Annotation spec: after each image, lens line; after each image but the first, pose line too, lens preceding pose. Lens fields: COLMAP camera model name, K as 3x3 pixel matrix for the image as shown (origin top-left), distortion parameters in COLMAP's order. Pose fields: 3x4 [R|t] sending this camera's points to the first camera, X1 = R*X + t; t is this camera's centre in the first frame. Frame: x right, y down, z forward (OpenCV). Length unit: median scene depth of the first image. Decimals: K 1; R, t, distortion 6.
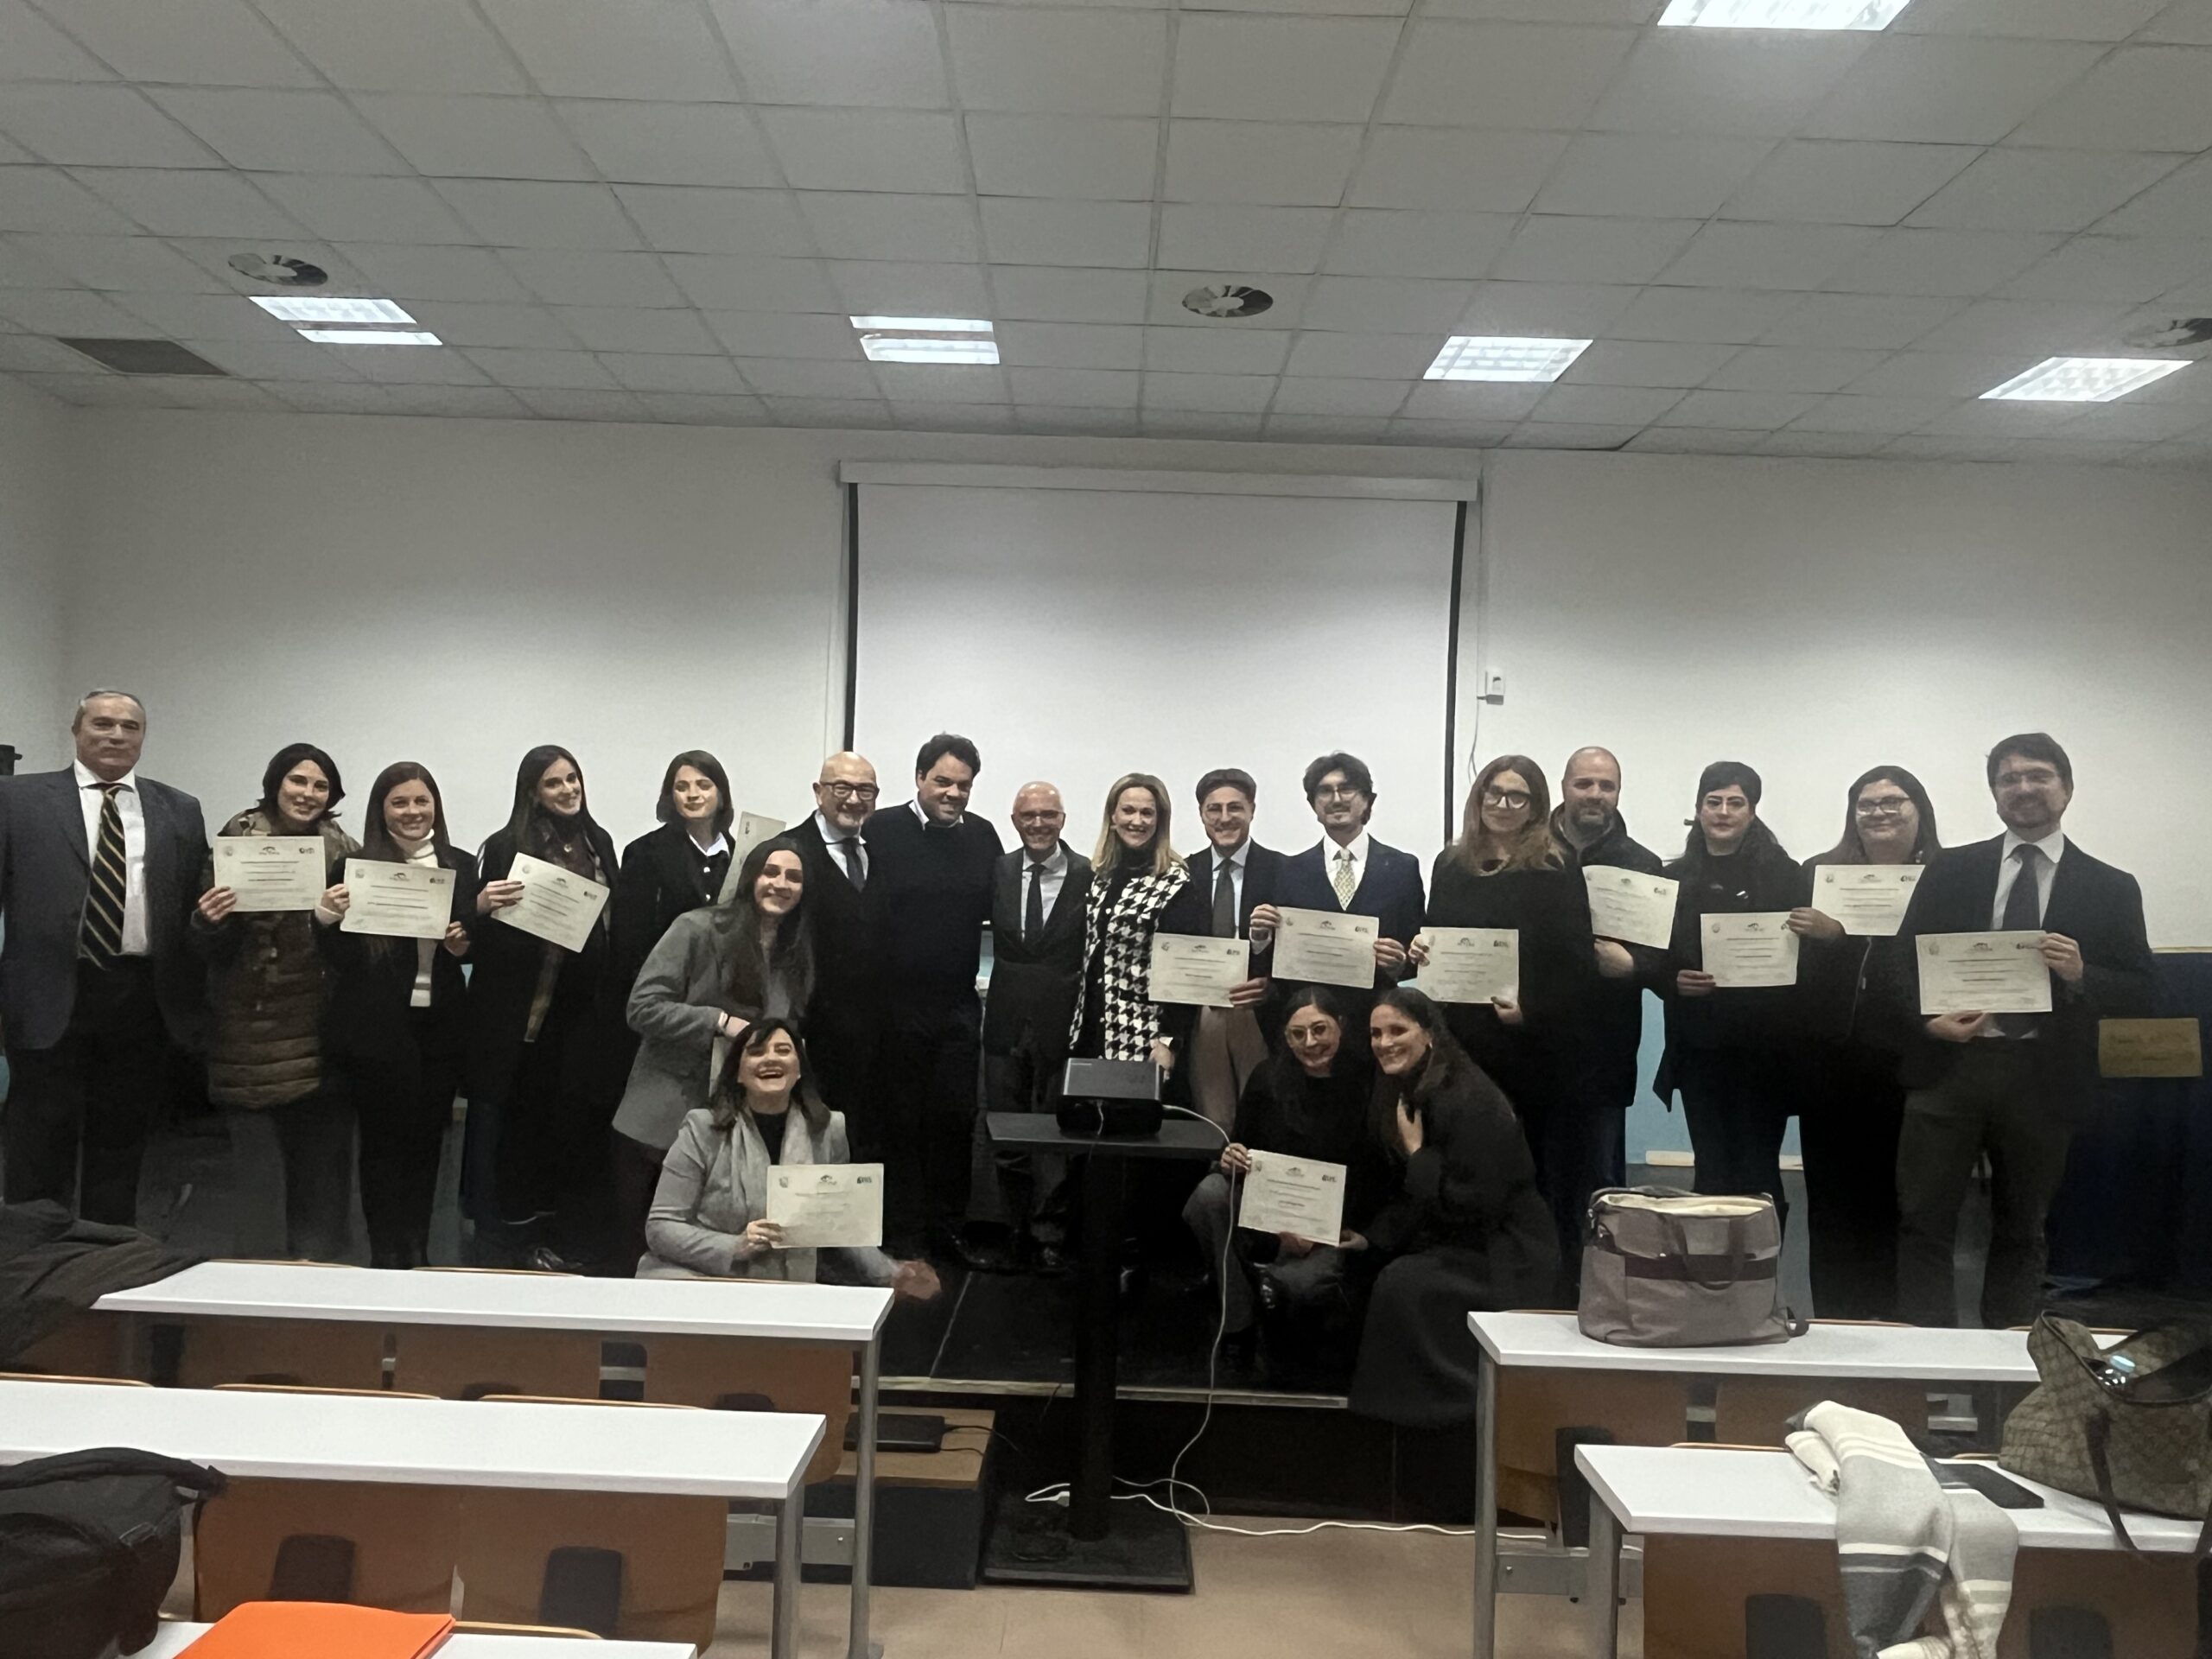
lens RADIAL K [[1629.1, 0, 1106.0], [0, 1629.1, 829.5], [0, 0, 1]] dist [-0.008886, -0.001931]
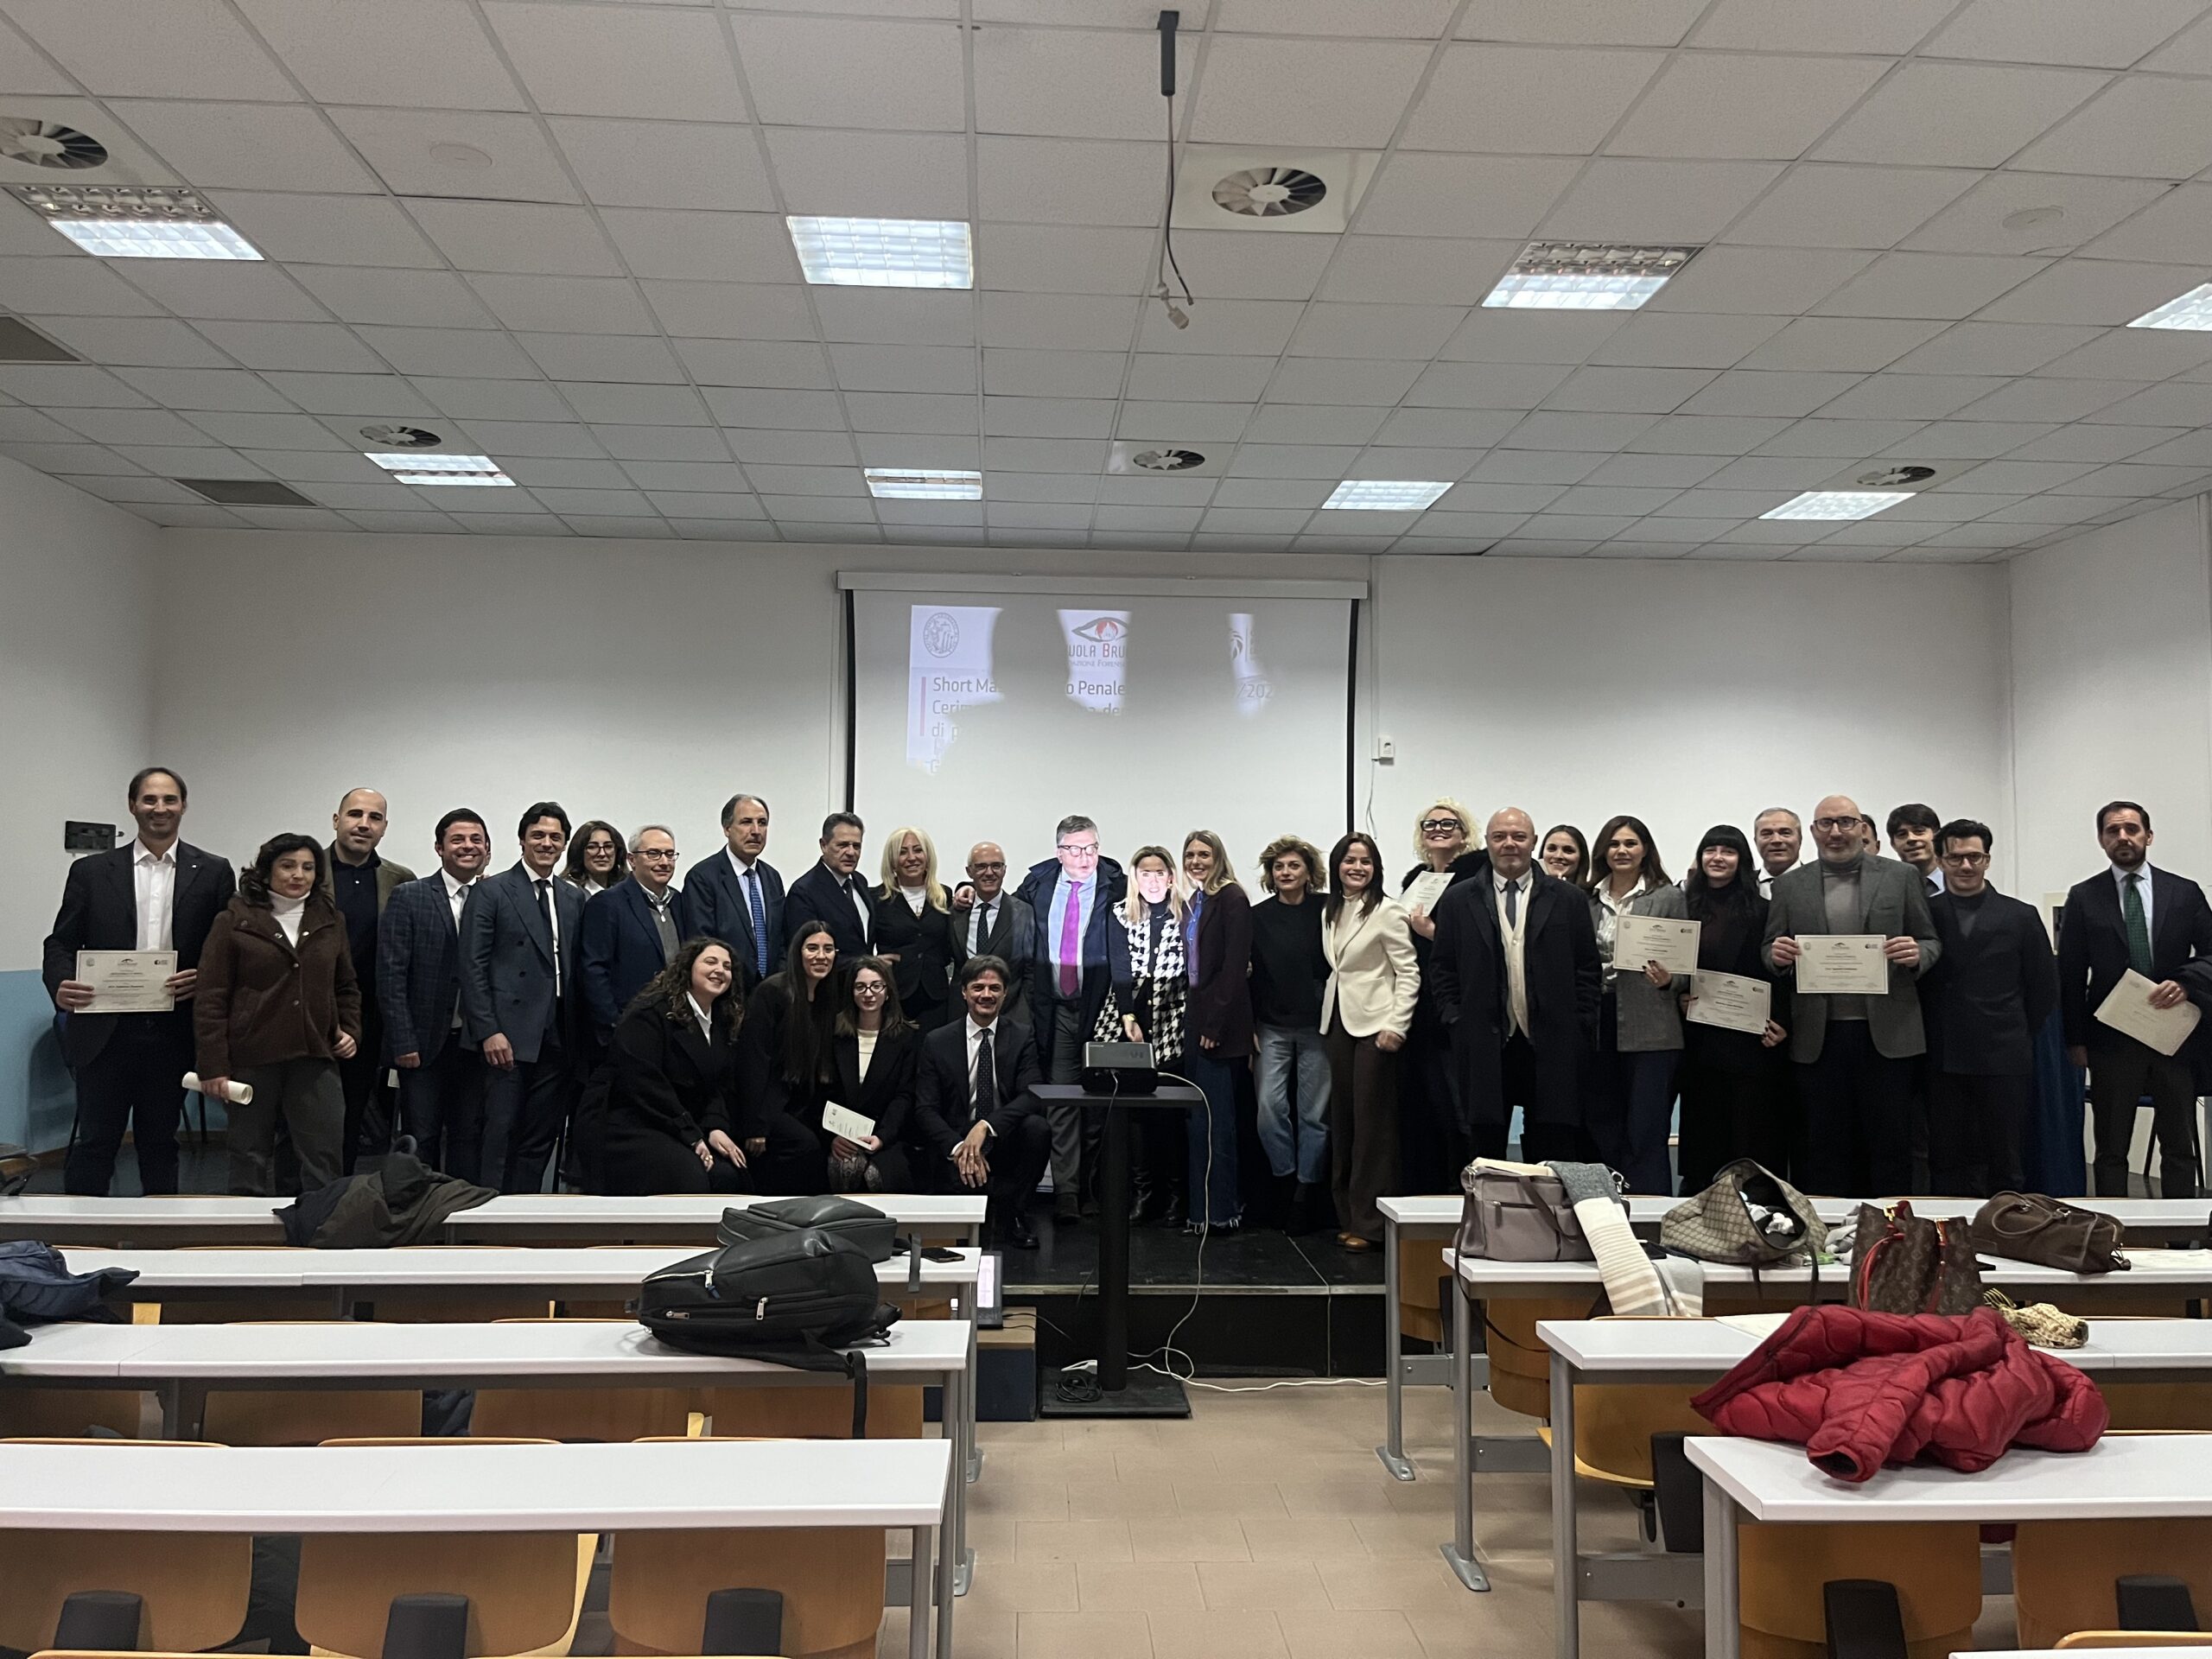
lens RADIAL K [[1663.8, 0, 1109.9], [0, 1663.8, 784.5], [0, 0, 1]] dist [0.052266, -0.074001]
pose [[0.997767, -0.019305, 0.063945, -0.054388], [0.022752, 0.998302, -0.053627, -0.000858], [-0.062801, 0.054962, 0.996511, -0.258594]]
